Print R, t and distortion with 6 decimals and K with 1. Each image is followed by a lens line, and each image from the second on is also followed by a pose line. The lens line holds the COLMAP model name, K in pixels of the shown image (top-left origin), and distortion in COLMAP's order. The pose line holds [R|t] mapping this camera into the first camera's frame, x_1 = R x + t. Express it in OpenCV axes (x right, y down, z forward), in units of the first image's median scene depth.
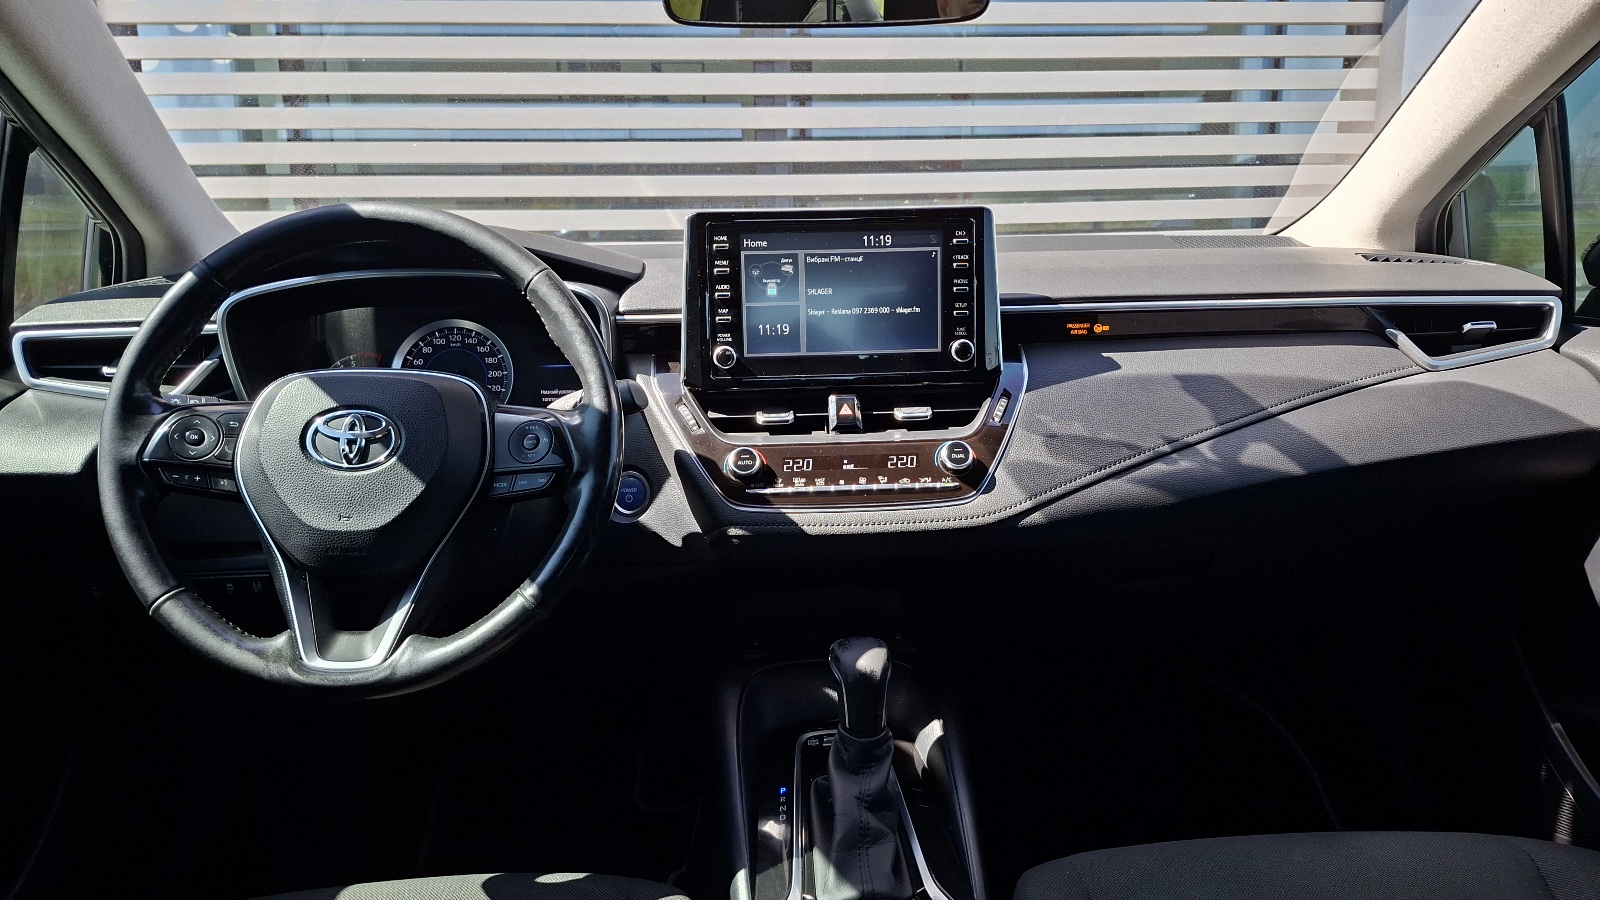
lens RADIAL K [[1100.5, 0, 788.8], [0, 1100.5, 458.1], [0, 0, 1]] dist [0.107603, -0.157906]
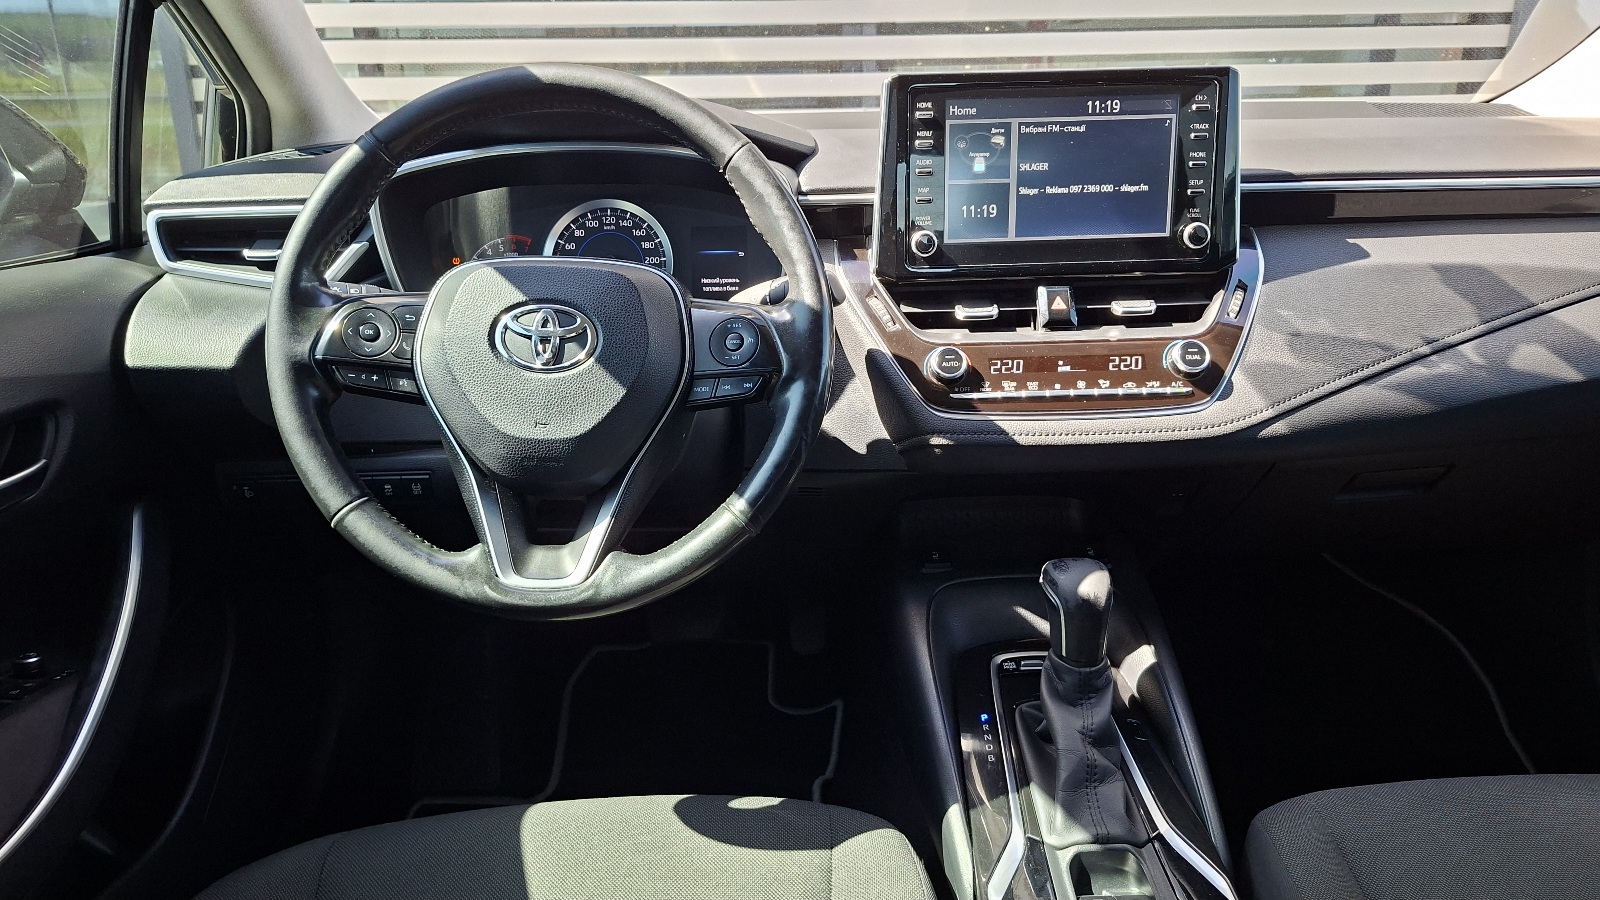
lens RADIAL K [[1100.5, 0, 788.8], [0, 1100.5, 458.1], [0, 0, 1]] dist [0.107603, -0.157906]
pose [[0.999034, 0.013207, -0.041919, -0.131590], [-0.008591, 0.994066, 0.108437, -0.015801], [0.043103, -0.107972, 0.993219, 0.092099]]
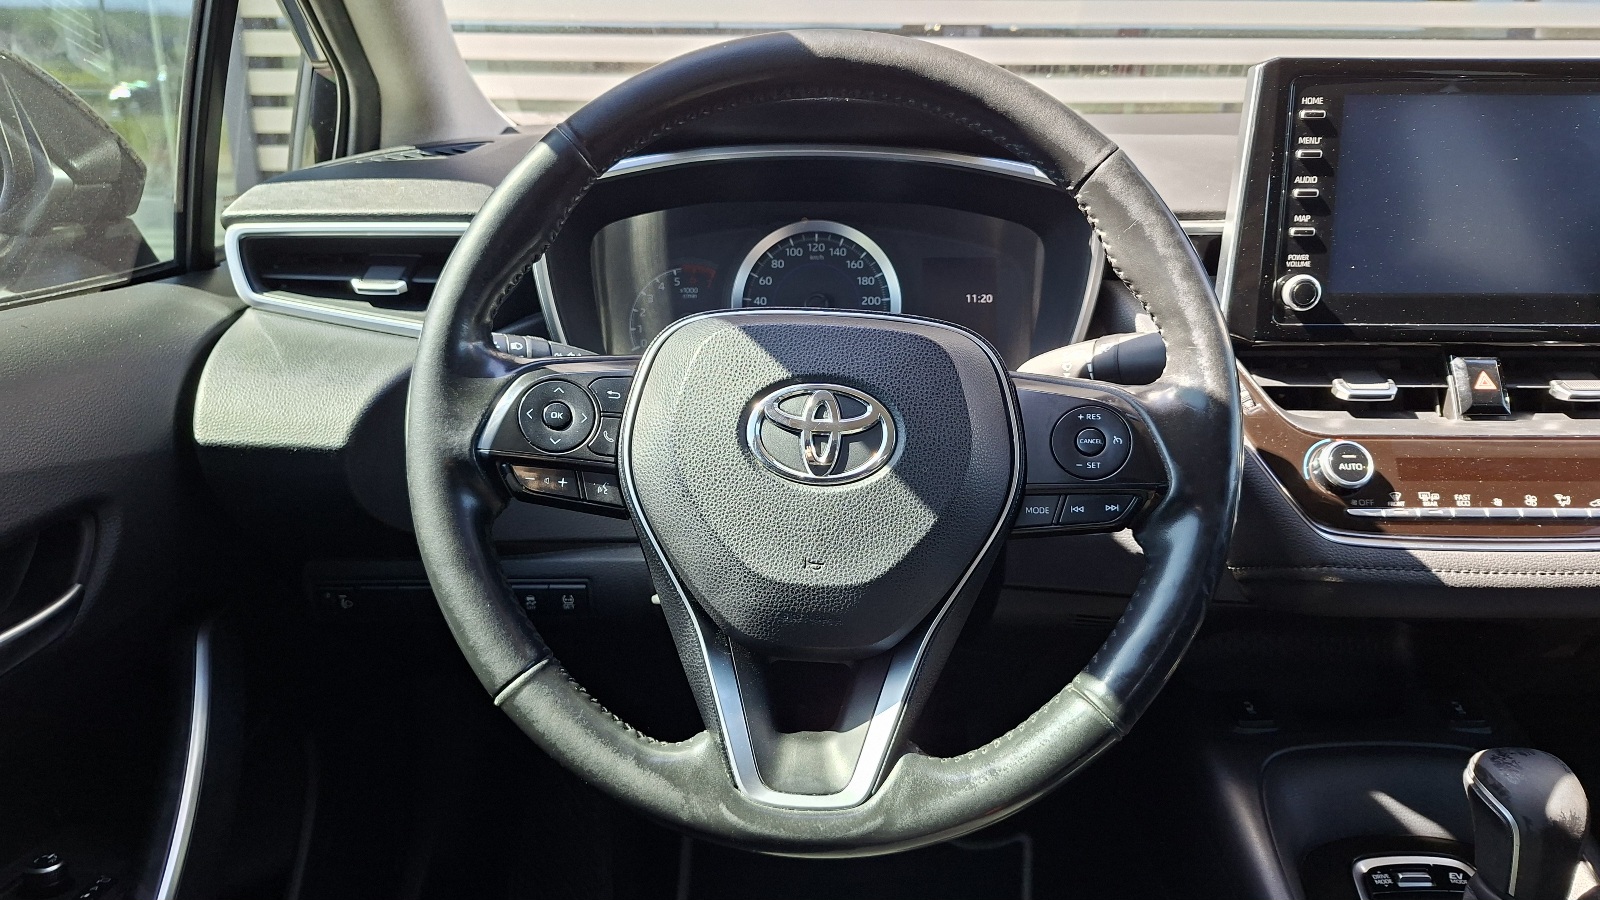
lens RADIAL K [[1120.6, 0, 800.0], [0, 1120.6, 450.0], [0, 0, 1]] dist [0.133815, -0.226001]
pose [[0.997154, 0.039749, -0.064062, -0.307512], [-0.033898, 0.995368, 0.089960, -0.052569], [0.067341, -0.087533, 0.993883, 0.332943]]
